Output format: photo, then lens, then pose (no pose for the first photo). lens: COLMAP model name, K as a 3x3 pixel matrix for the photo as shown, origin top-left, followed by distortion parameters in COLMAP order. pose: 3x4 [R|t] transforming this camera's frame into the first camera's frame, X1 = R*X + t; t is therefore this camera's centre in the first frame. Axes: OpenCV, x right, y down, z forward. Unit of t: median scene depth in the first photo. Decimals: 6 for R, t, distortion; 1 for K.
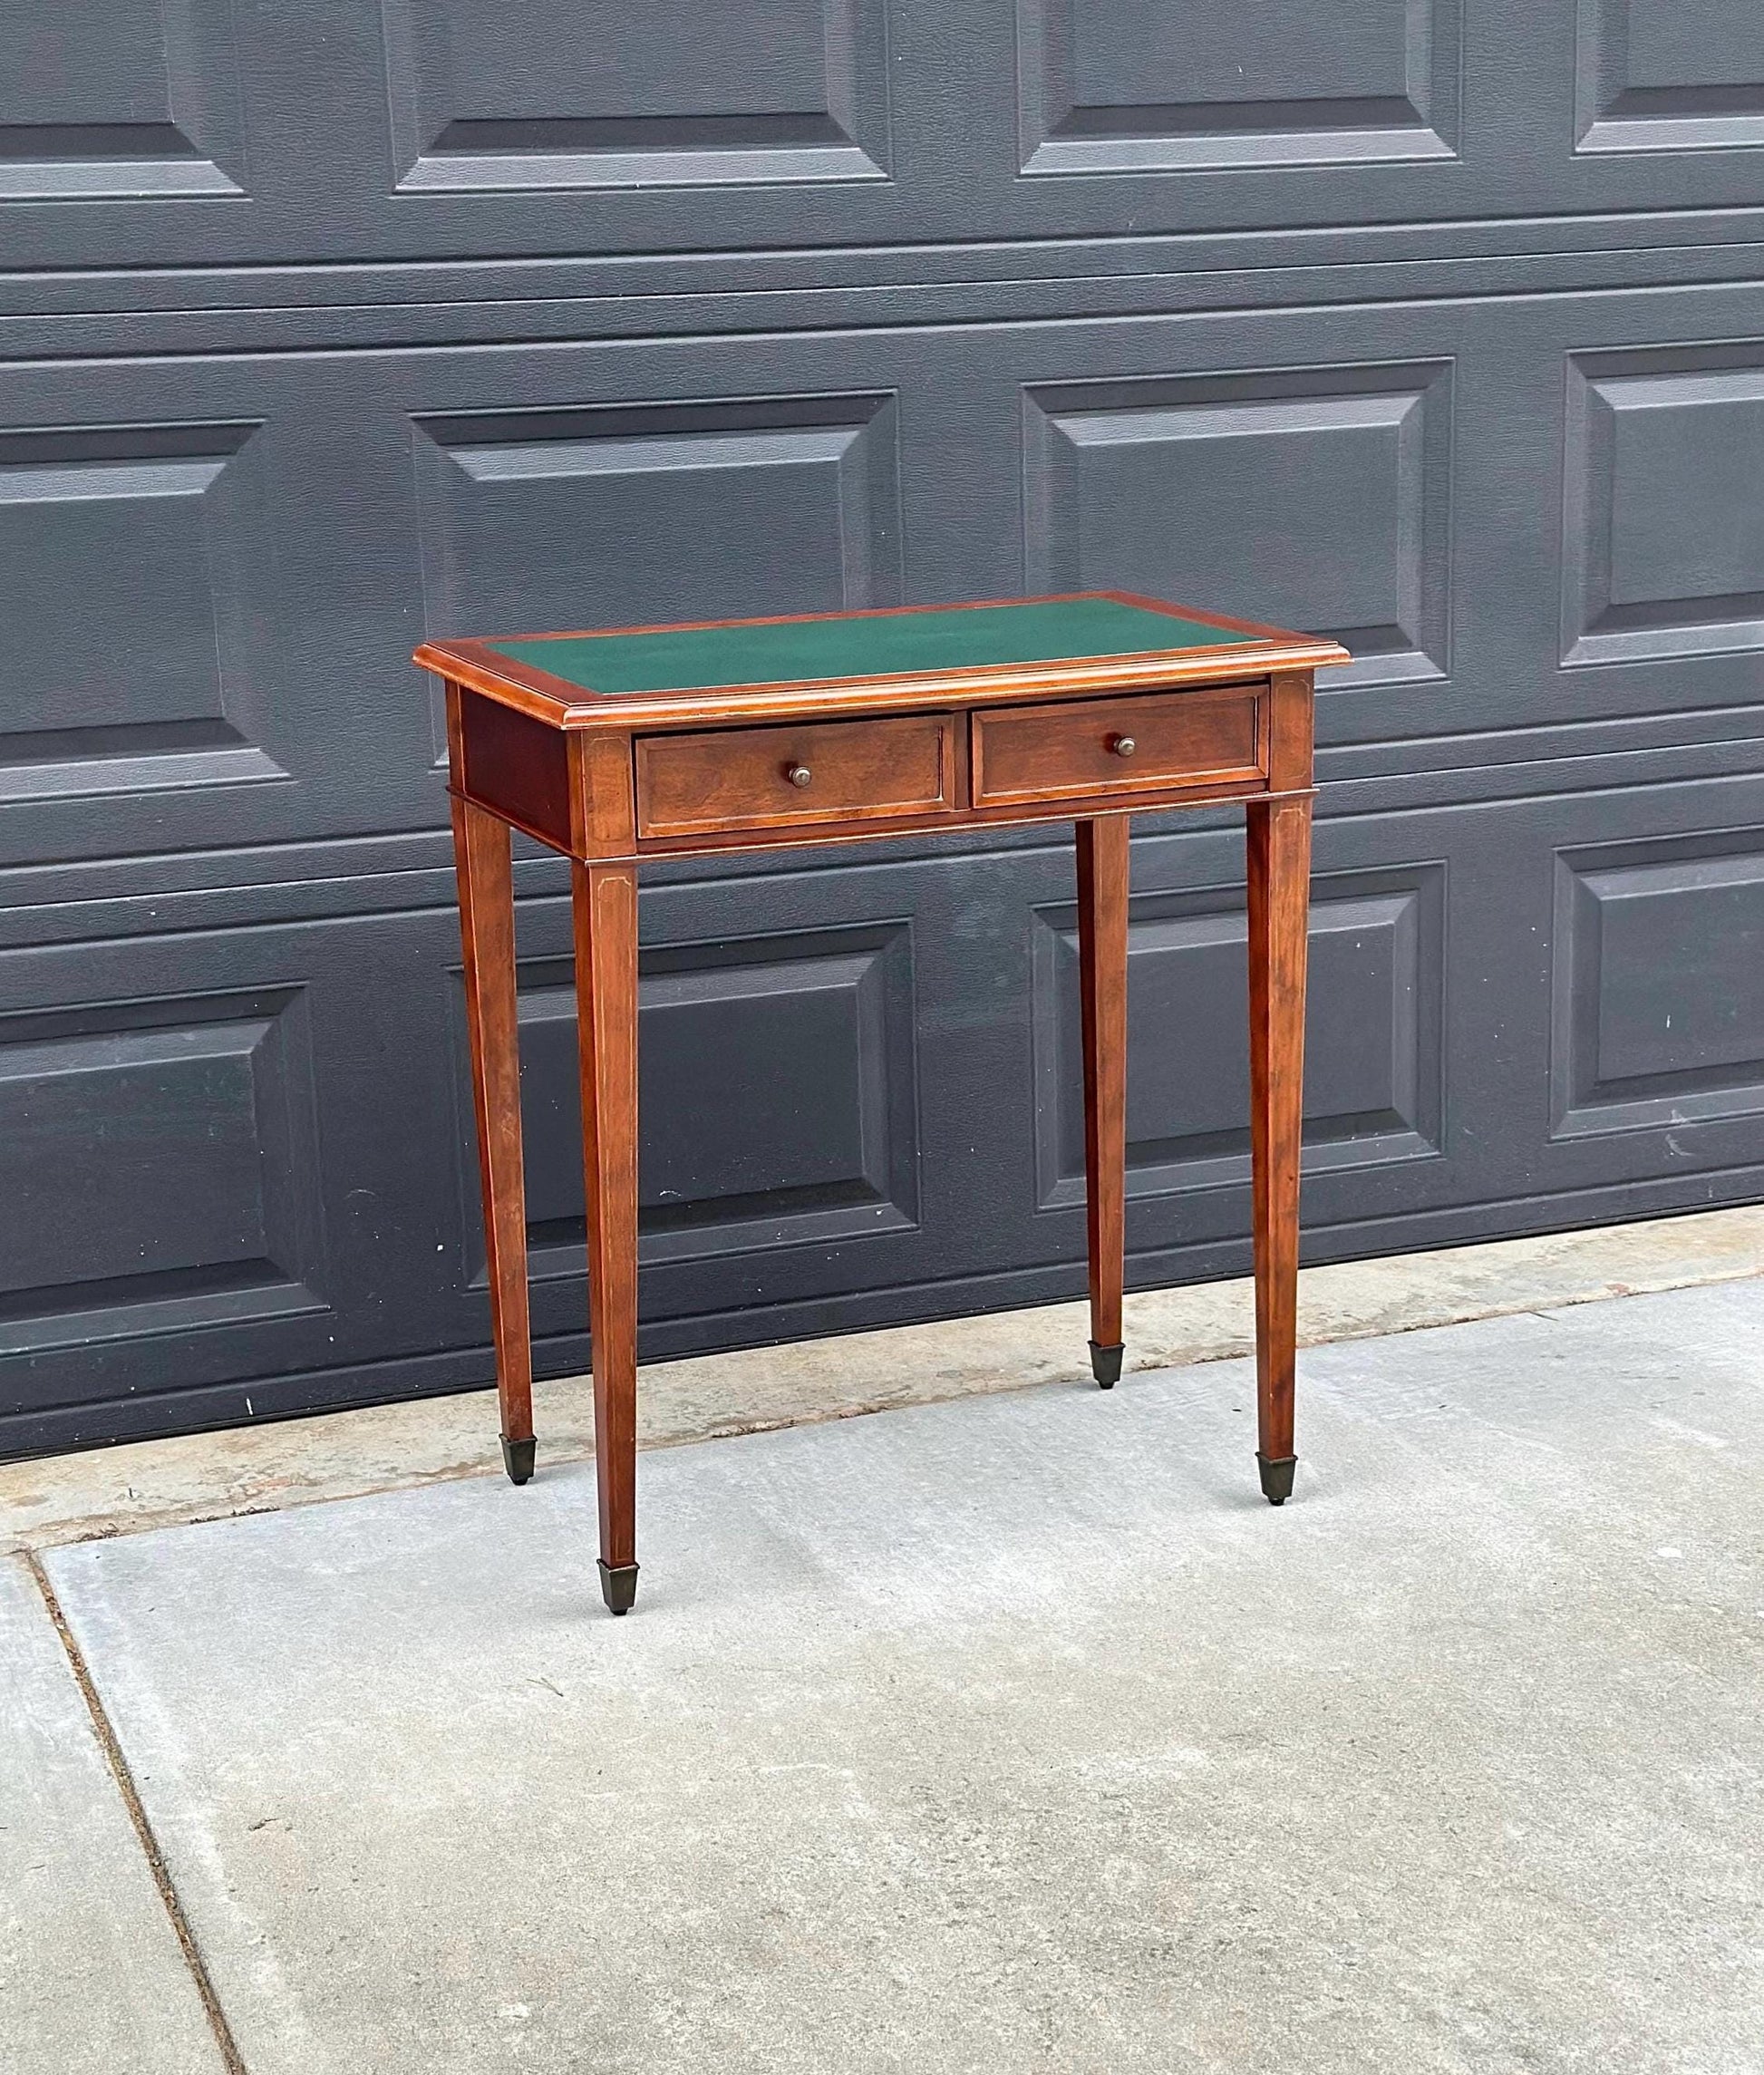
lens RADIAL K [[3599.4, 0, 855.8], [0, 3599.4, 1151.7], [0, 0, 1]] dist [0.148291, 0.000000]
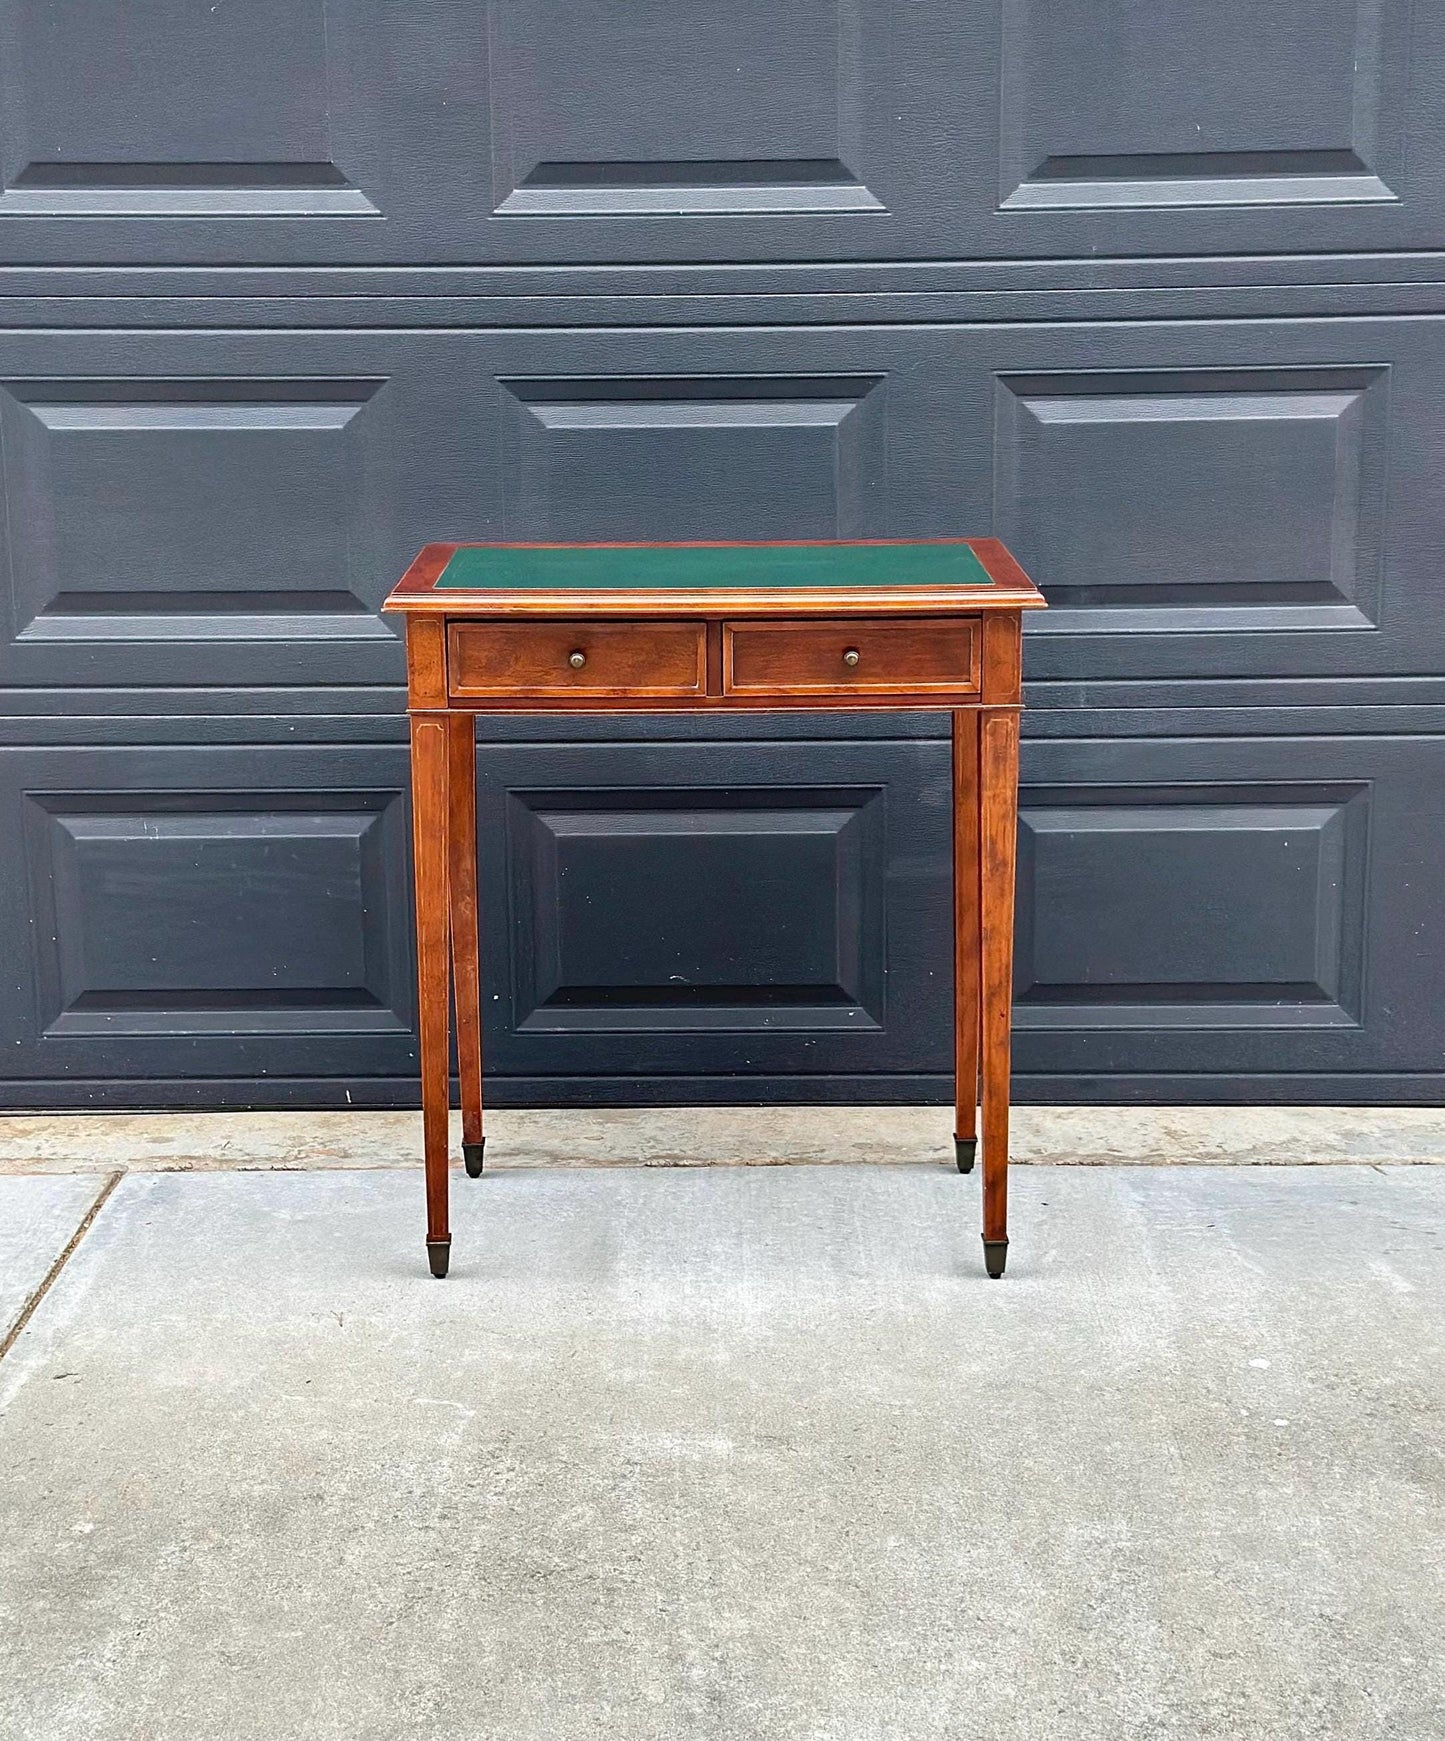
lens RADIAL K [[2919.4, 0, 699.5], [0, 2919.4, 882.8], [0, 0, 1]] dist [0.146733, 0.000000]
pose [[0.926054, 0.104321, -0.362687, 0.361525], [-0.113861, 0.993484, -0.004964, -0.019780], [0.359806, 0.045892, 0.931898, 0.020012]]
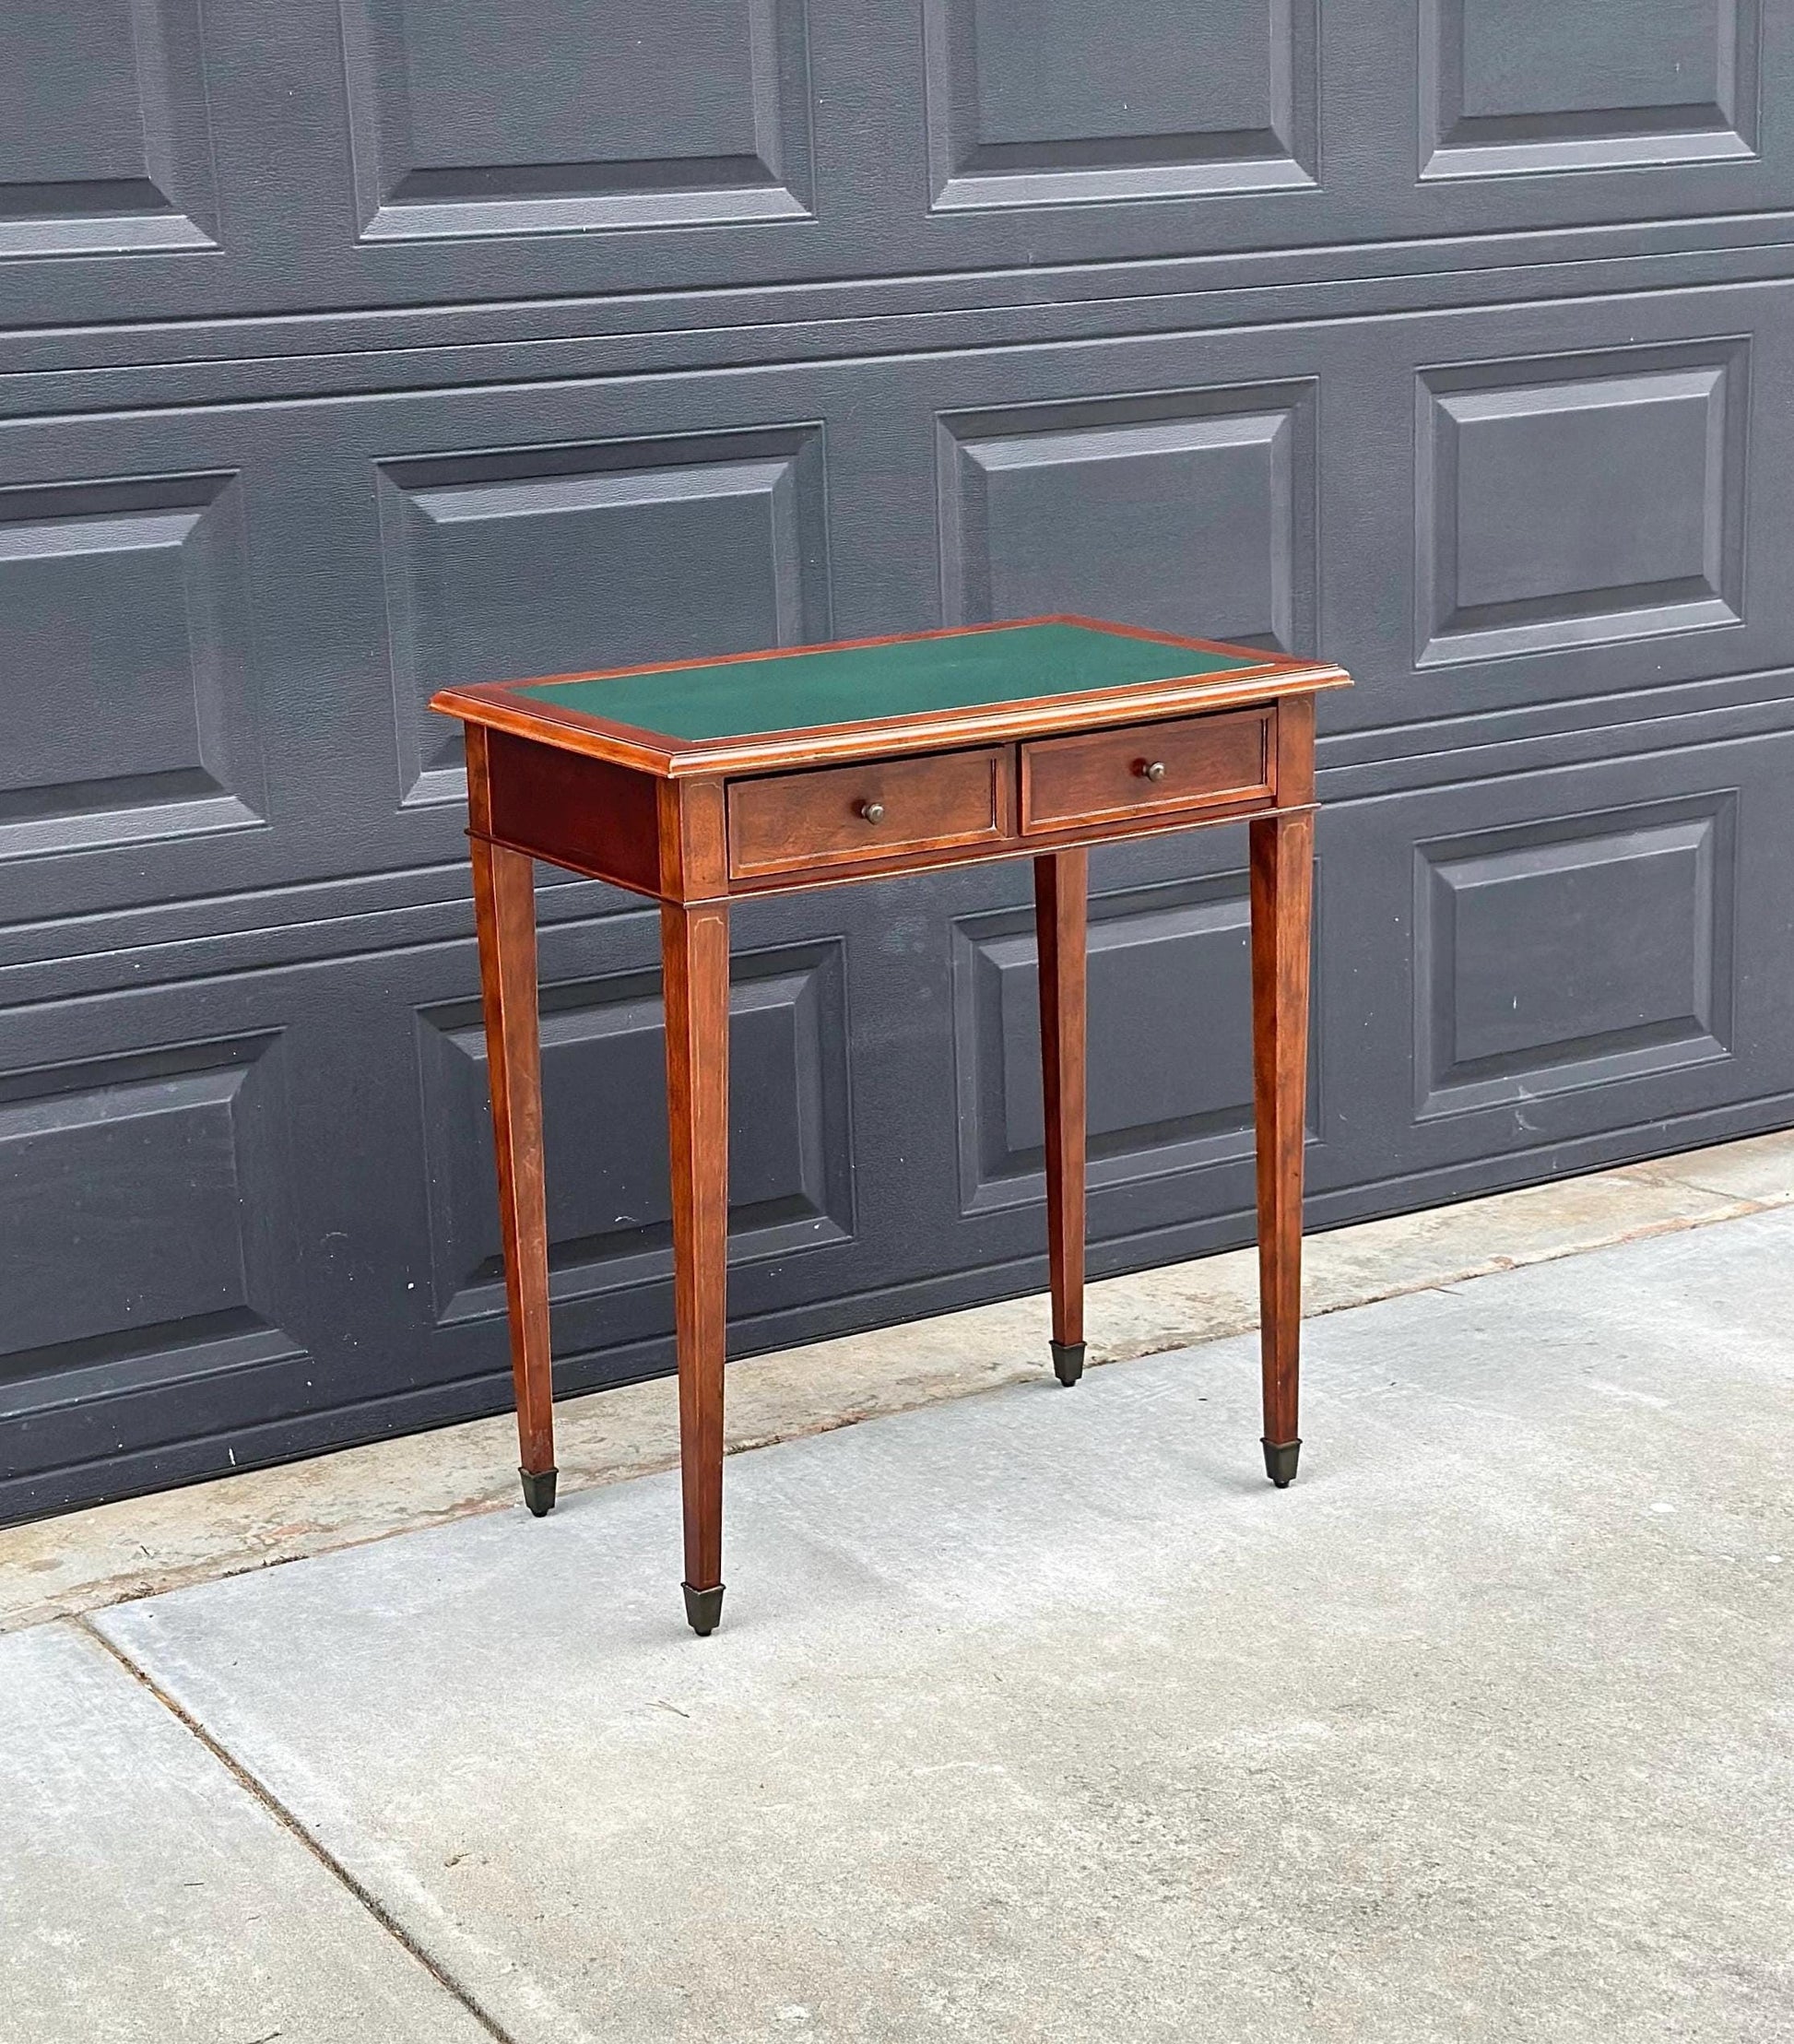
lens RADIAL K [[3829.0, 0, 837.6], [0, 3829.0, 1117.7], [0, 0, 1]] dist [0.151958, 0.000000]
pose [[0.985597, -0.049150, 0.161811, -0.178283], [0.049951, 0.998751, -0.000886, -0.013827], [-0.161565, 0.008956, 0.986821, -0.072495]]
